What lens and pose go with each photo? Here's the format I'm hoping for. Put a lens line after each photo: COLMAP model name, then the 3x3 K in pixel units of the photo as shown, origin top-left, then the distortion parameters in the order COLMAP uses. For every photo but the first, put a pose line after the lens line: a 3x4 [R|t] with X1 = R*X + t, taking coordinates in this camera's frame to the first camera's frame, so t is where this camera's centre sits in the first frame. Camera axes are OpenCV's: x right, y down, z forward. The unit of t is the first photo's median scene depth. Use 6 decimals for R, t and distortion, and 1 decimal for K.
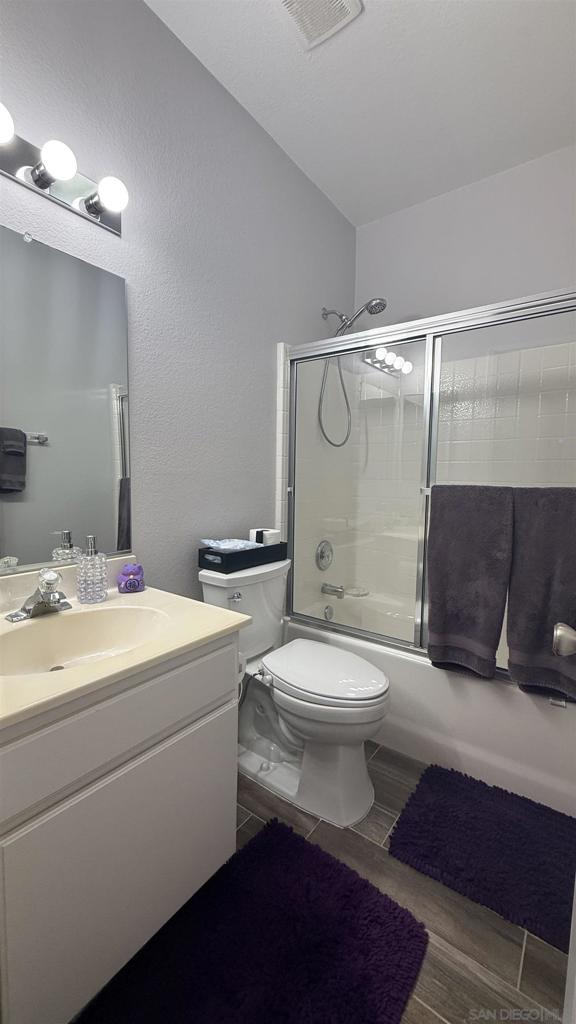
lens RADIAL K [[407.1, 0, 286.5], [0, 407.1, 509.0], [0, 0, 1]] dist [-0.000769, 0.000368]
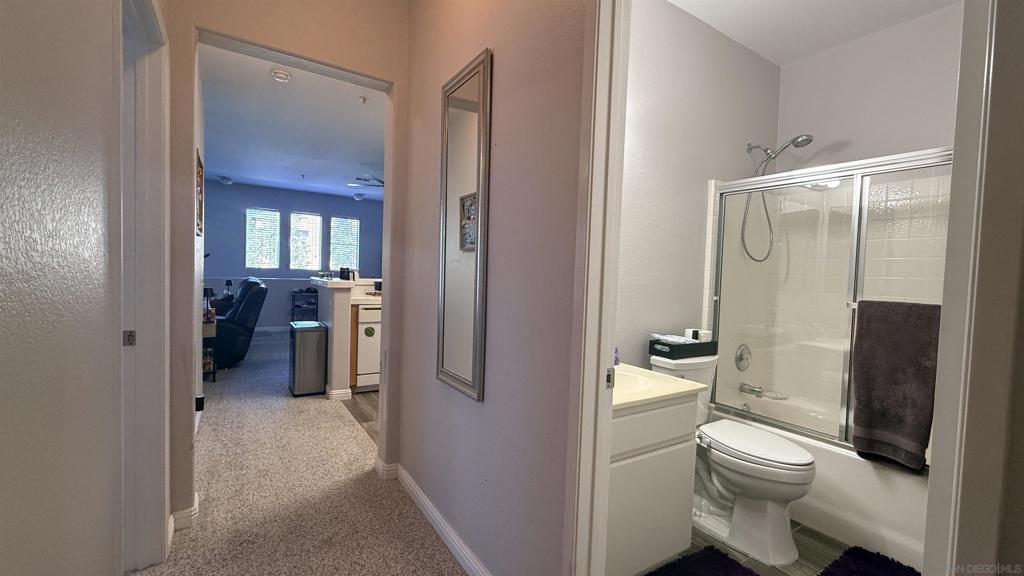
lens RADIAL K [[423.5, 0, 516.2], [0, 423.5, 287.0], [0, 0, 1]] dist [0.001707, 0.000084]
pose [[0.940394, 0.031129, -0.338659, -0.145004], [-0.051221, 0.997407, -0.050550, 0.013825], [0.336207, 0.064884, 0.939550, -0.441504]]
